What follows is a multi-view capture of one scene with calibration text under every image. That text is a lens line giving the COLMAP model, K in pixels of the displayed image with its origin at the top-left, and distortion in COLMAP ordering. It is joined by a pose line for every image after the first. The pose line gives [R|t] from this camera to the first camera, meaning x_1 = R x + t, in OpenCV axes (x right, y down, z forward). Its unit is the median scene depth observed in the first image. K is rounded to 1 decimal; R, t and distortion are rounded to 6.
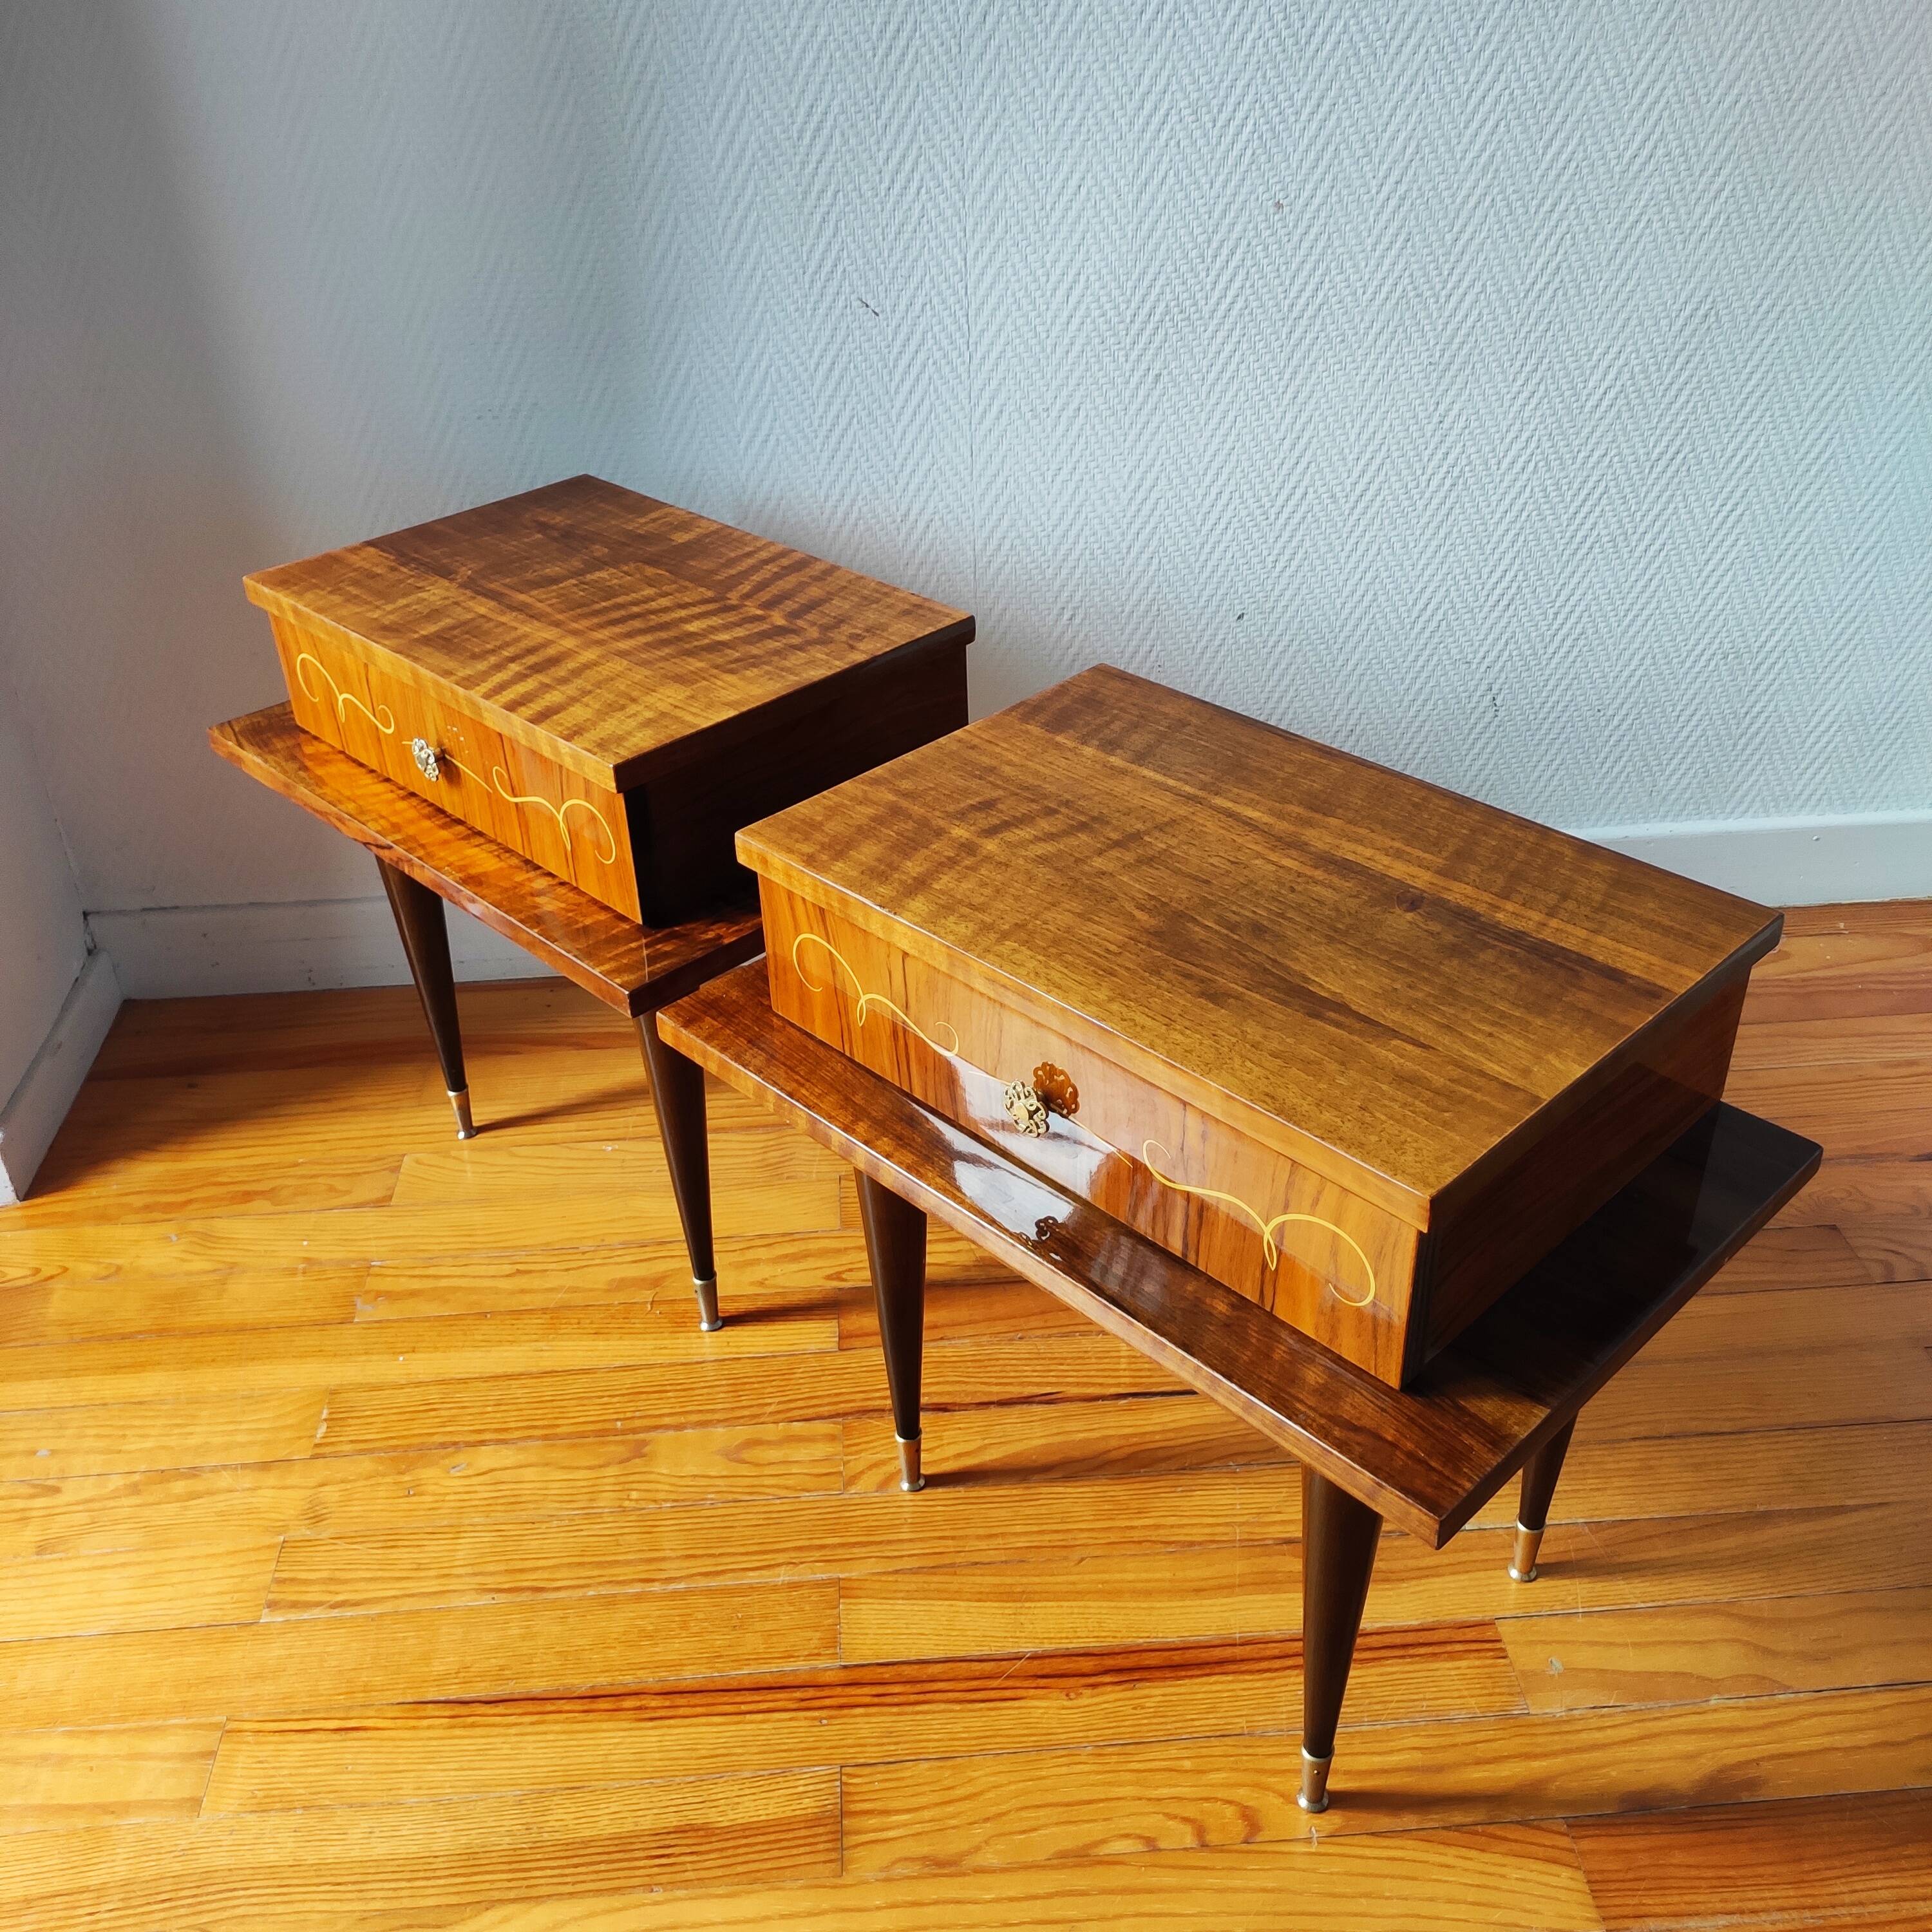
lens RADIAL K [[1929.5, 0, 976.5], [0, 1929.5, 975.2], [0, 0, 1]] dist [0.038670, 0.000000]
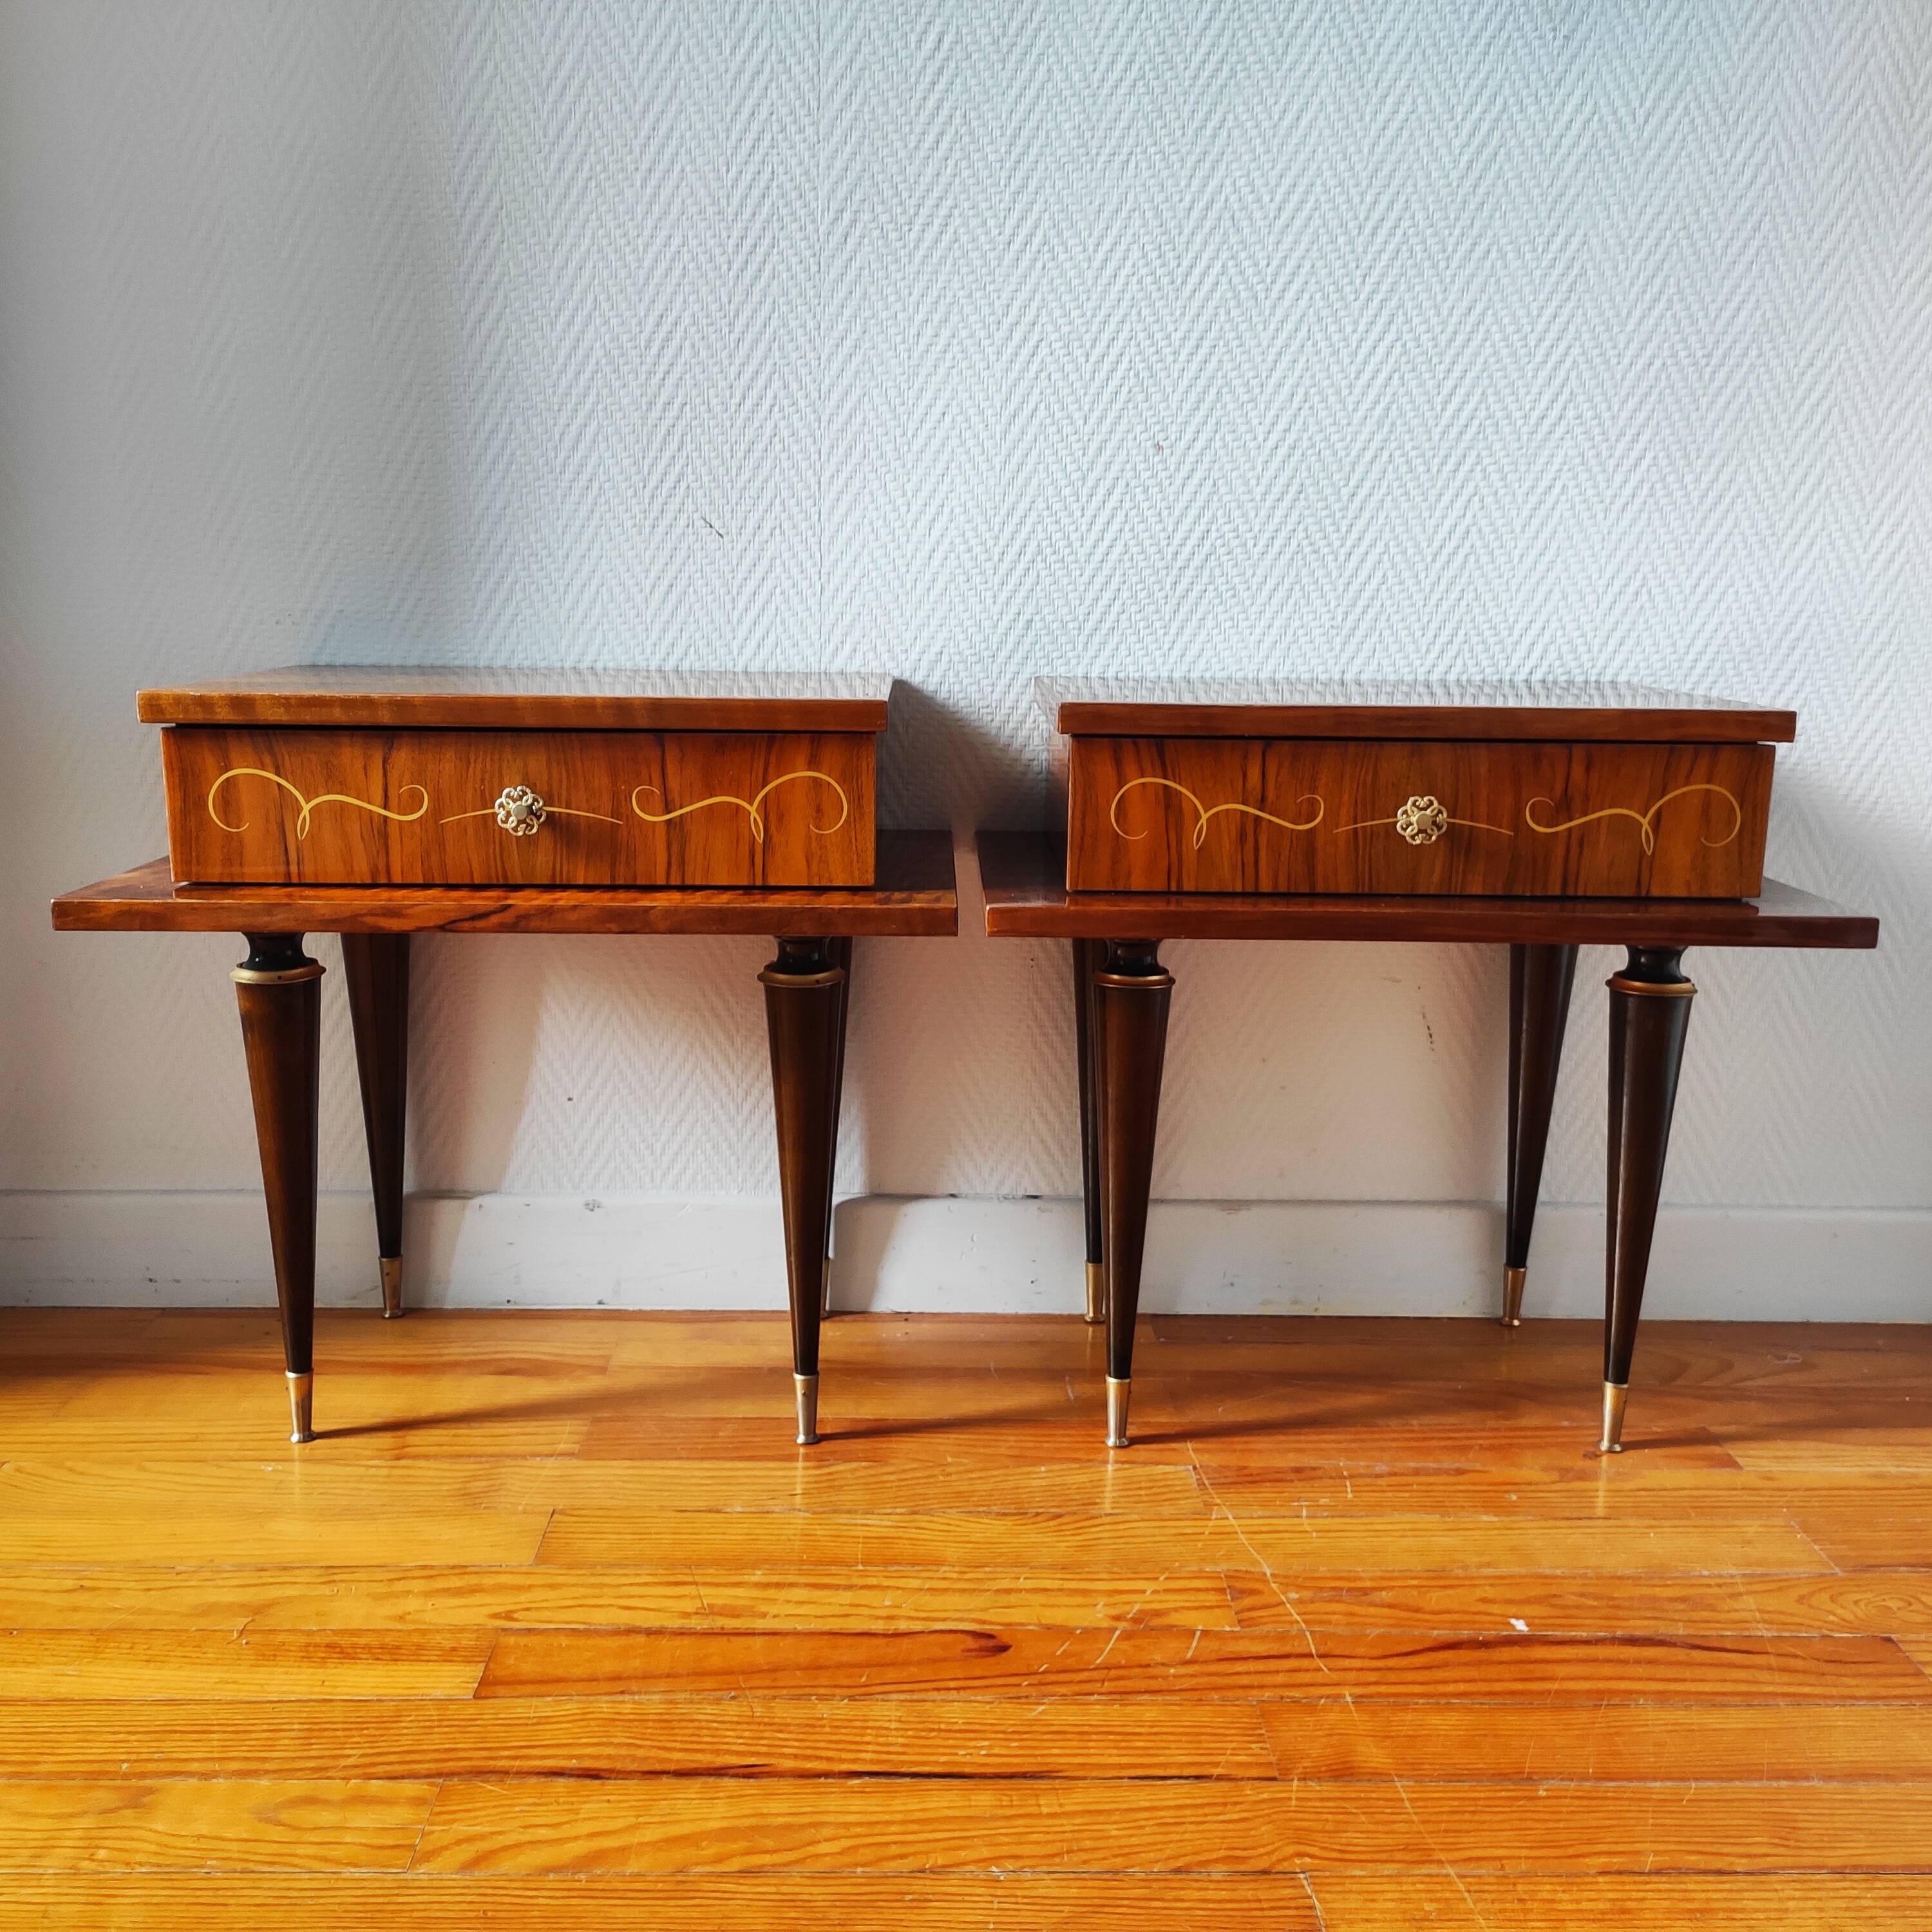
lens RADIAL K [[1932.5, 0, 965.8], [0, 1932.5, 963.3], [0, 0, 1]] dist [0.036107, 0.000000]
pose [[0.997786, 0.049477, -0.044443, 0.120136], [-0.062329, 0.928781, -0.365349, 0.183730], [0.023201, 0.367311, 0.929809, 0.231387]]
